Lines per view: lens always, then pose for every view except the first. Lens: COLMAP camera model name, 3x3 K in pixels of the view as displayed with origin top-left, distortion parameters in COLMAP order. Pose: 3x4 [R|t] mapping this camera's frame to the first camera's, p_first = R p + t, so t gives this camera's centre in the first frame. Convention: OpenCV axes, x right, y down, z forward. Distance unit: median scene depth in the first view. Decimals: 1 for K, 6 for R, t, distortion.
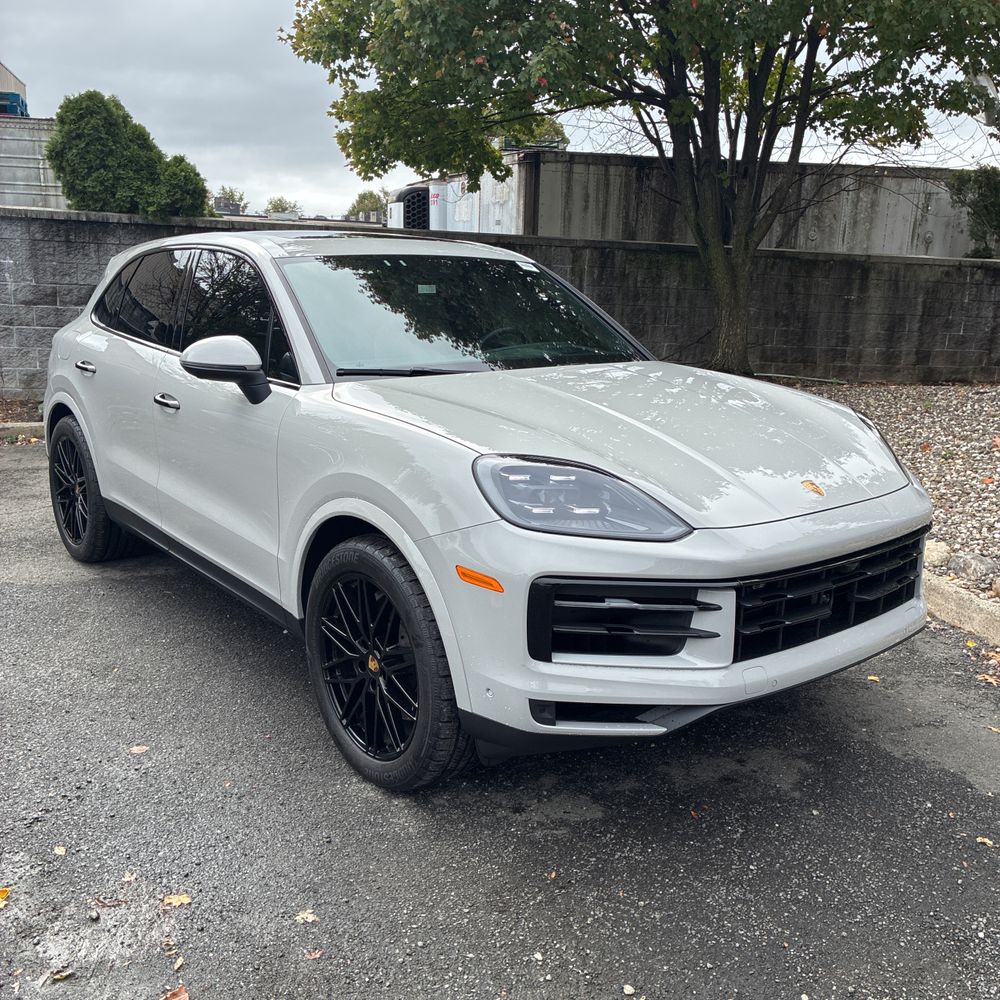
lens RADIAL K [[1009.8, 0, 486.3], [0, 1009.8, 487.3], [0, 0, 1]] dist [-0.004465, 0.040917]
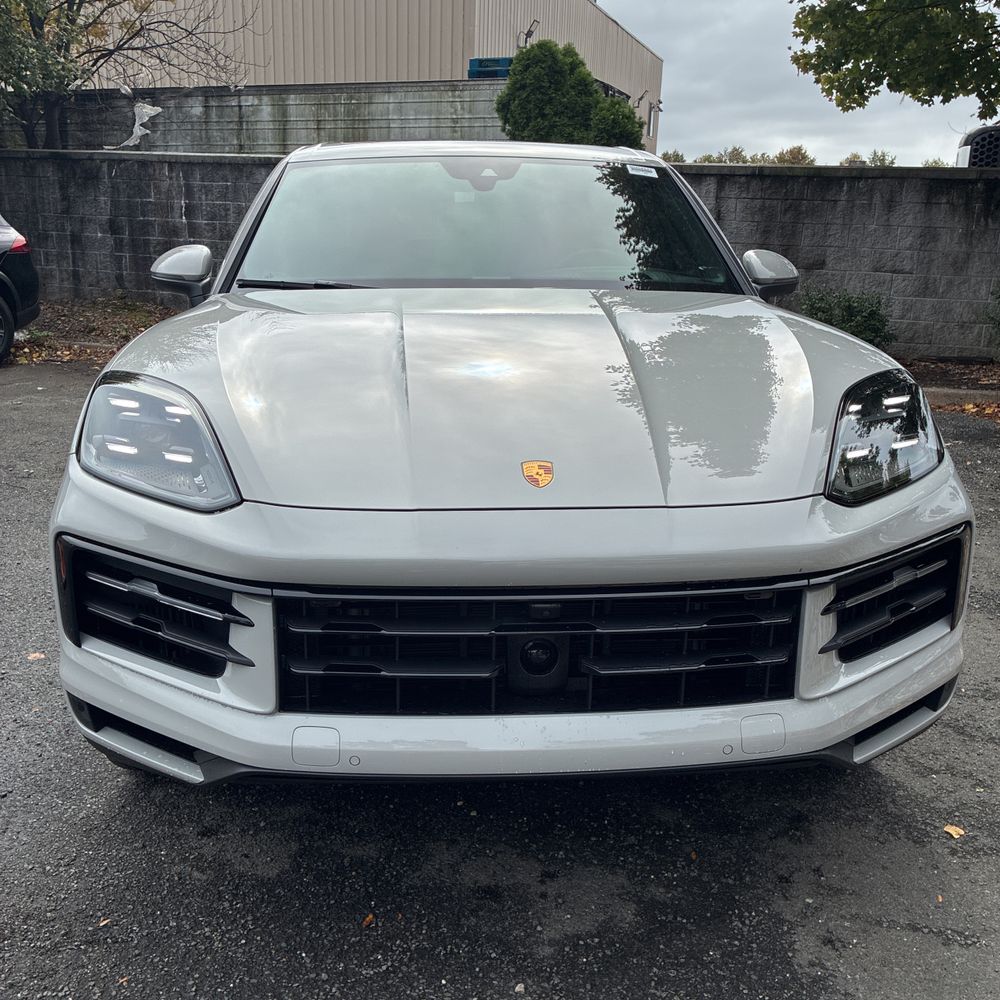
lens RADIAL K [[997.4, 0, 494.5], [0, 997.4, 487.2], [0, 0, 1]] dist [0.042552, -0.056780]
pose [[0.826429, 0.133414, -0.547006, 0.180909], [-0.116653, 0.991013, 0.065466, -0.007794], [0.550824, 0.009707, 0.834565, 0.137848]]
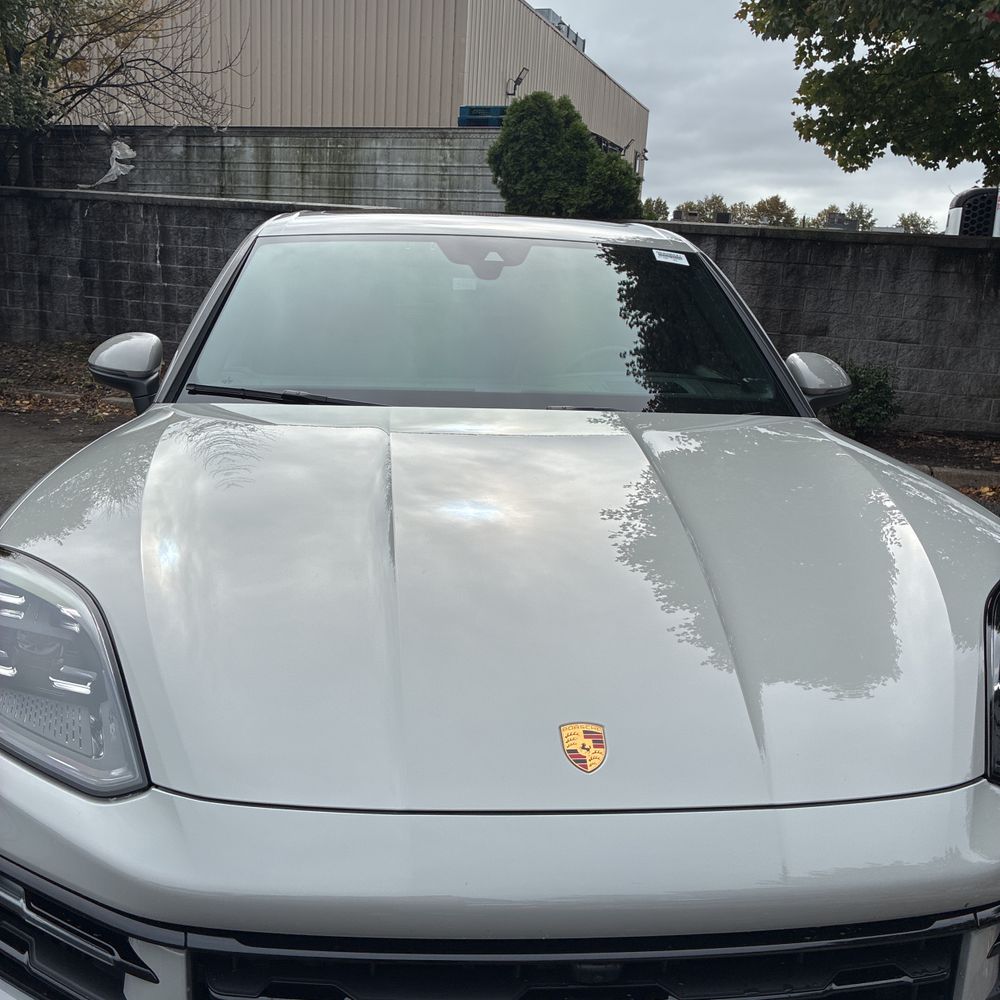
lens RADIAL K [[997.4, 0, 494.5], [0, 997.4, 487.2], [0, 0, 1]] dist [0.042552, -0.056780]
pose [[0.835694, 0.131451, -0.533232, 0.143143], [-0.139383, 0.989908, 0.025585, -0.031918], [0.531214, 0.052942, 0.845582, 0.177598]]
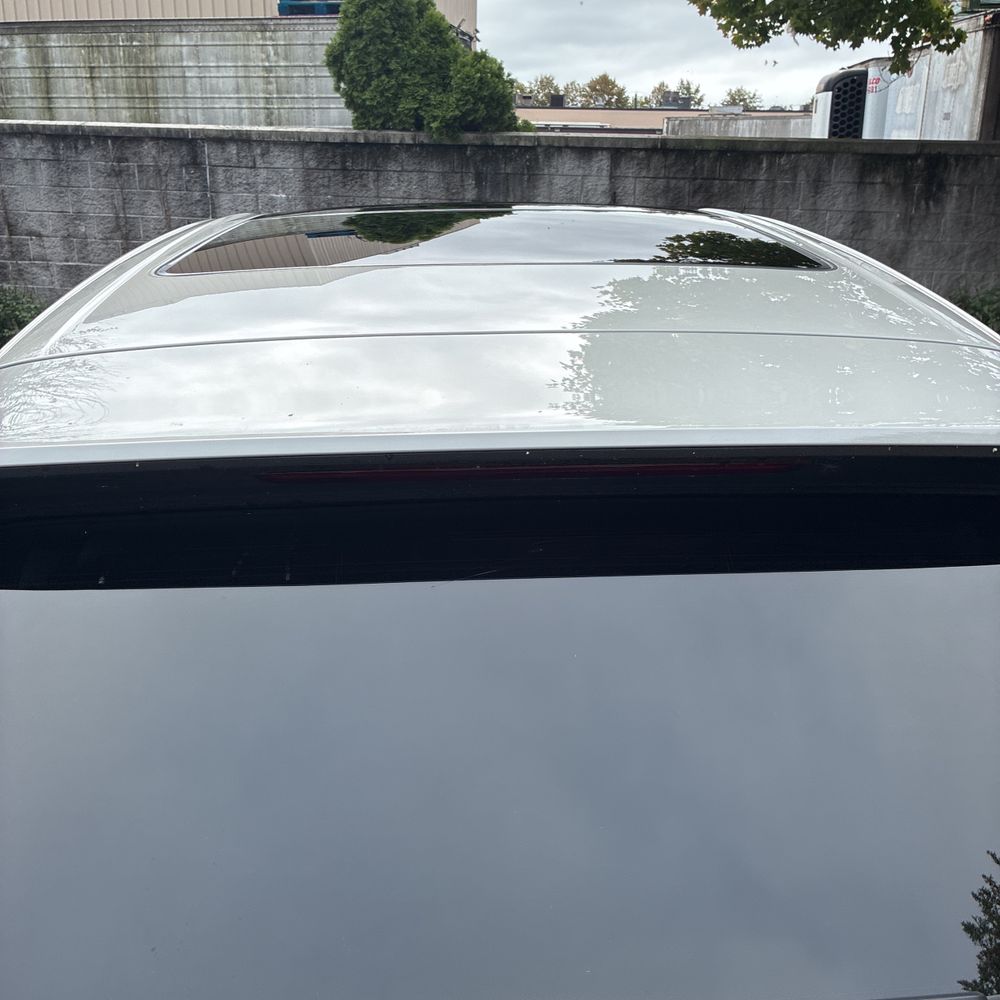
lens RADIAL K [[1005.9, 0, 500.9], [0, 1005.9, 488.7], [0, 0, 1]] dist [0.027985, -0.028290]
pose [[0.914658, 0.105020, -0.390349, 0.047374], [-0.066365, 0.991572, 0.111267, -0.086183], [0.398745, -0.075865, 0.913919, 0.284819]]
